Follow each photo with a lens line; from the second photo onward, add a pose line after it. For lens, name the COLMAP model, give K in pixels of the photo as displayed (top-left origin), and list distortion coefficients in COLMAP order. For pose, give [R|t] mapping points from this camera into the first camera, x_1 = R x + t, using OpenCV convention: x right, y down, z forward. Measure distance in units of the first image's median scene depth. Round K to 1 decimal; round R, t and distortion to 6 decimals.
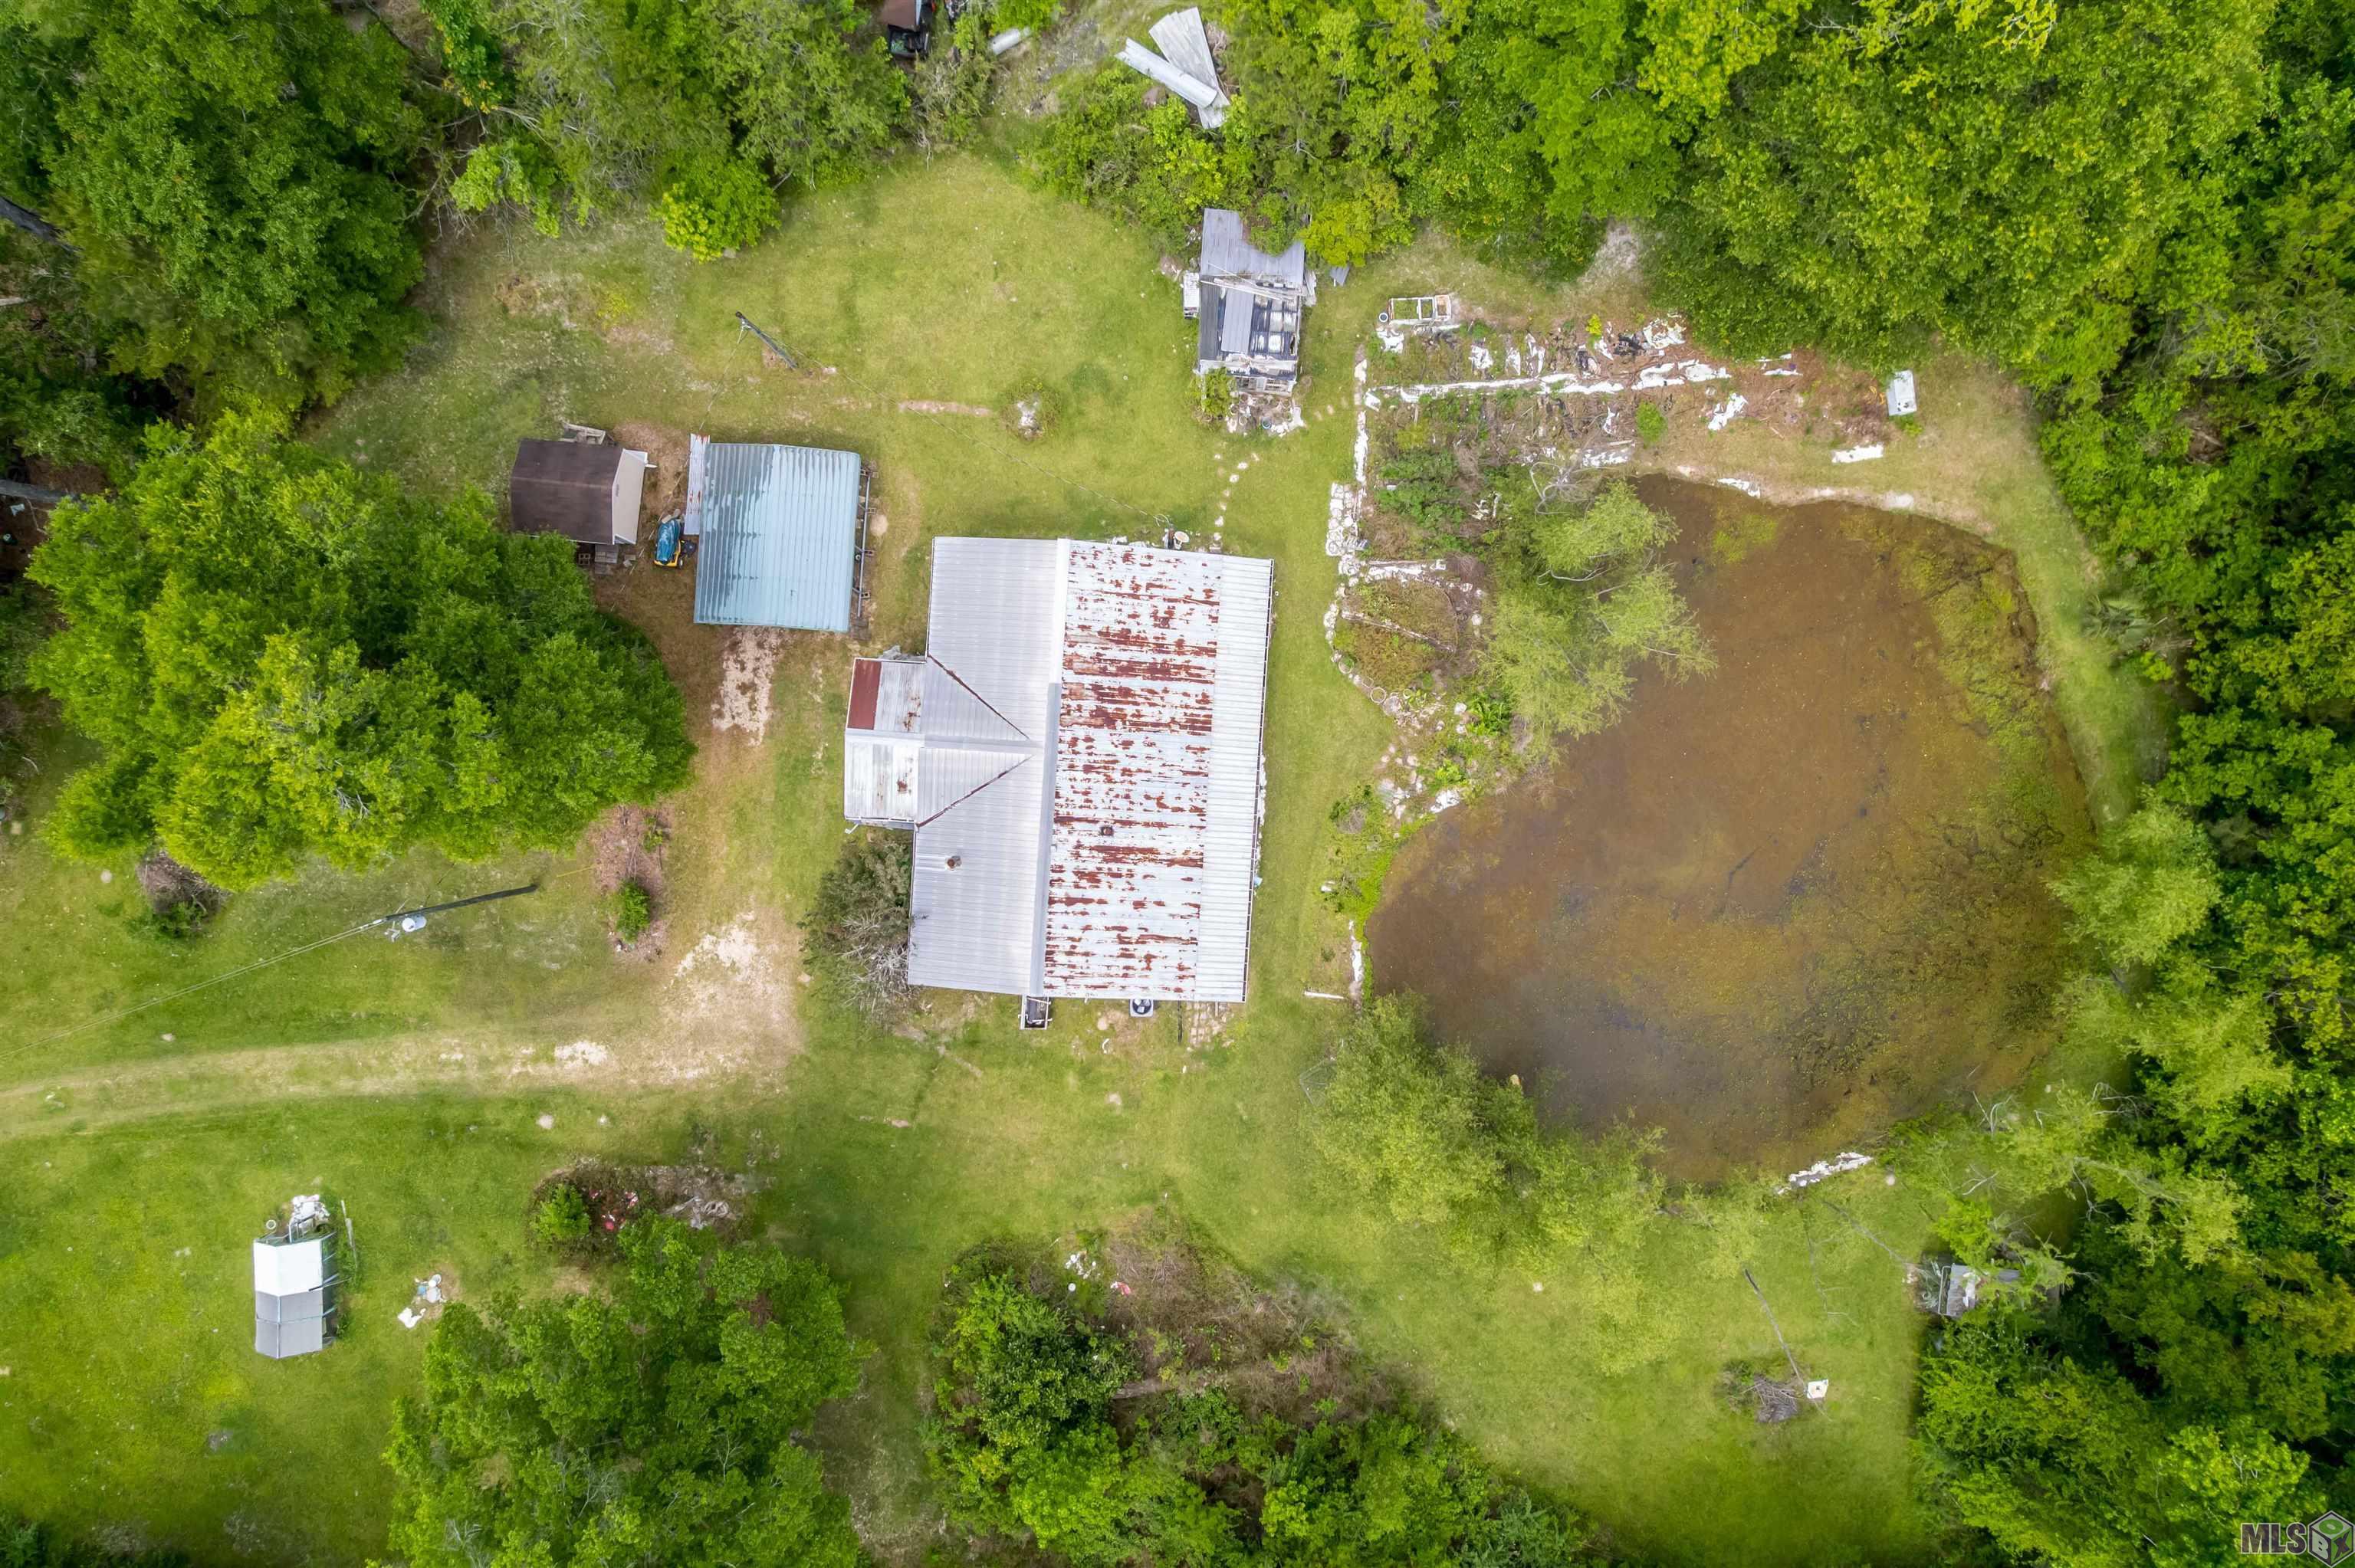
lens RADIAL K [[1462.9, 0, 1185.7], [0, 1462.9, 785.7], [0, 0, 1]] dist [-0.071458, 0.051656]
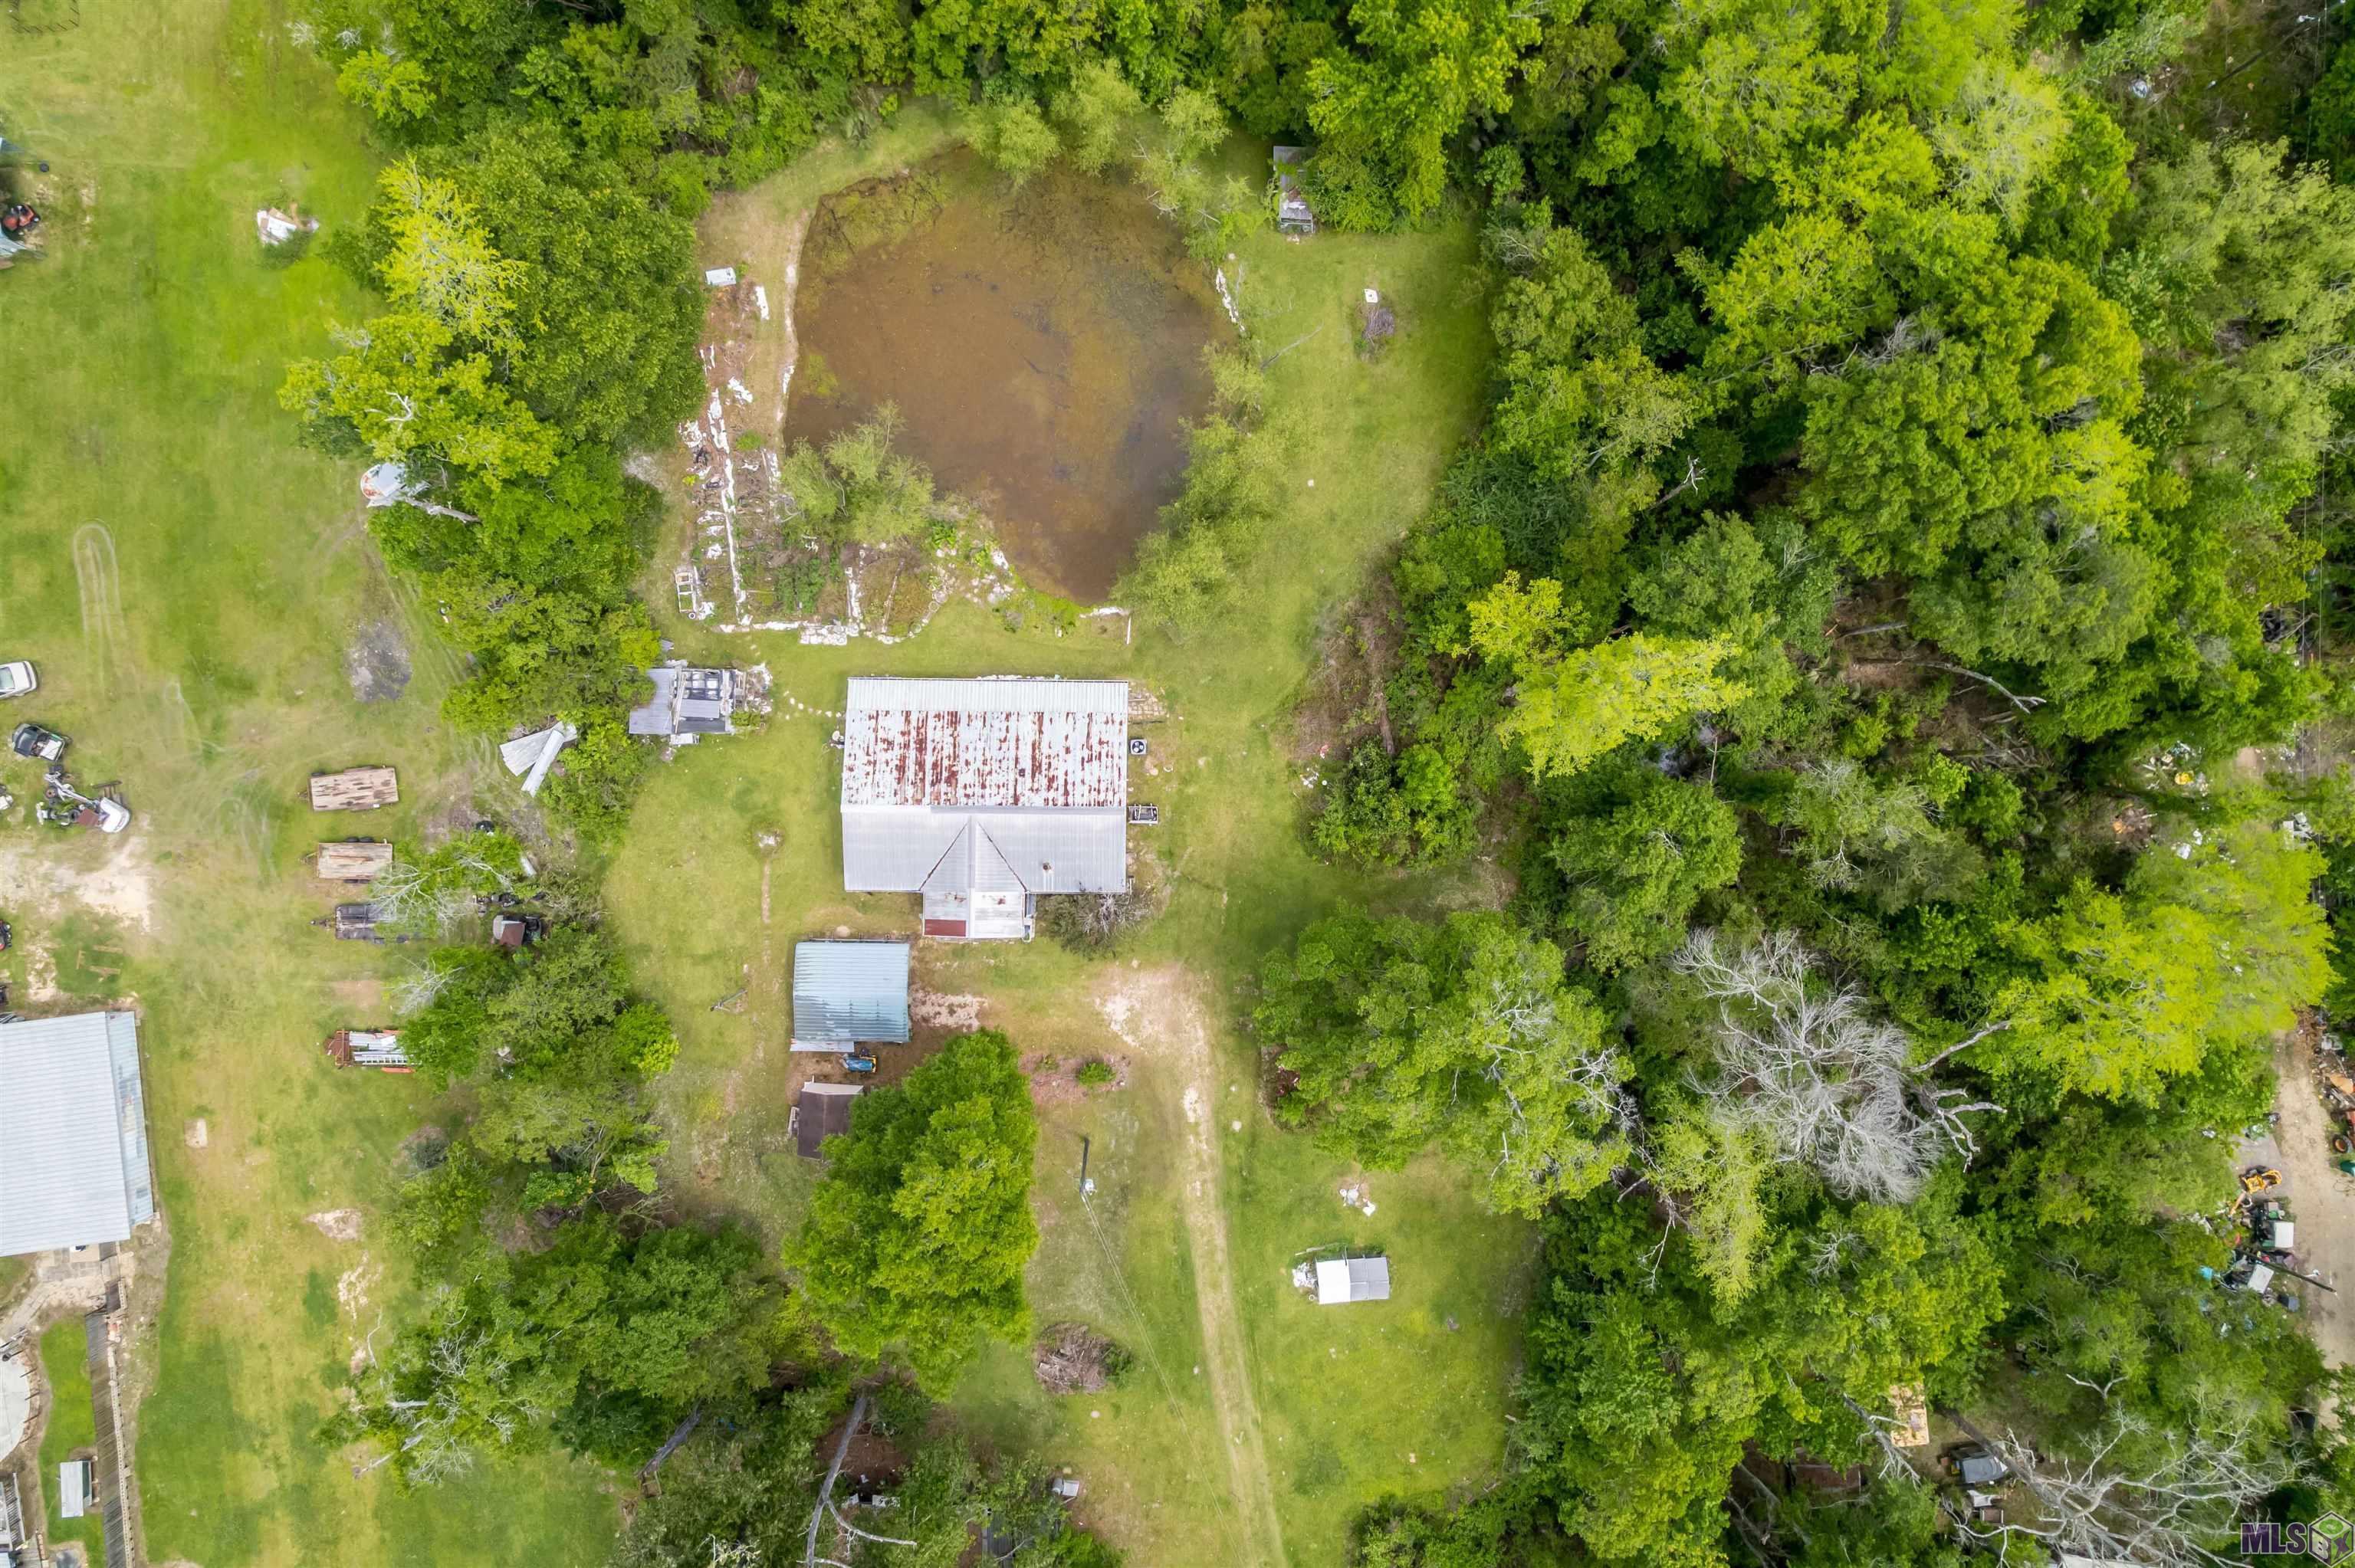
lens RADIAL K [[1462.9, 0, 1185.7], [0, 1462.9, 785.7], [0, 0, 1]] dist [-0.071458, 0.051656]
pose [[-0.052313, -0.998480, -0.017358, -0.047458], [0.998574, -0.052487, 0.009757, 0.184893], [-0.010653, -0.016823, 0.999802, -0.576298]]
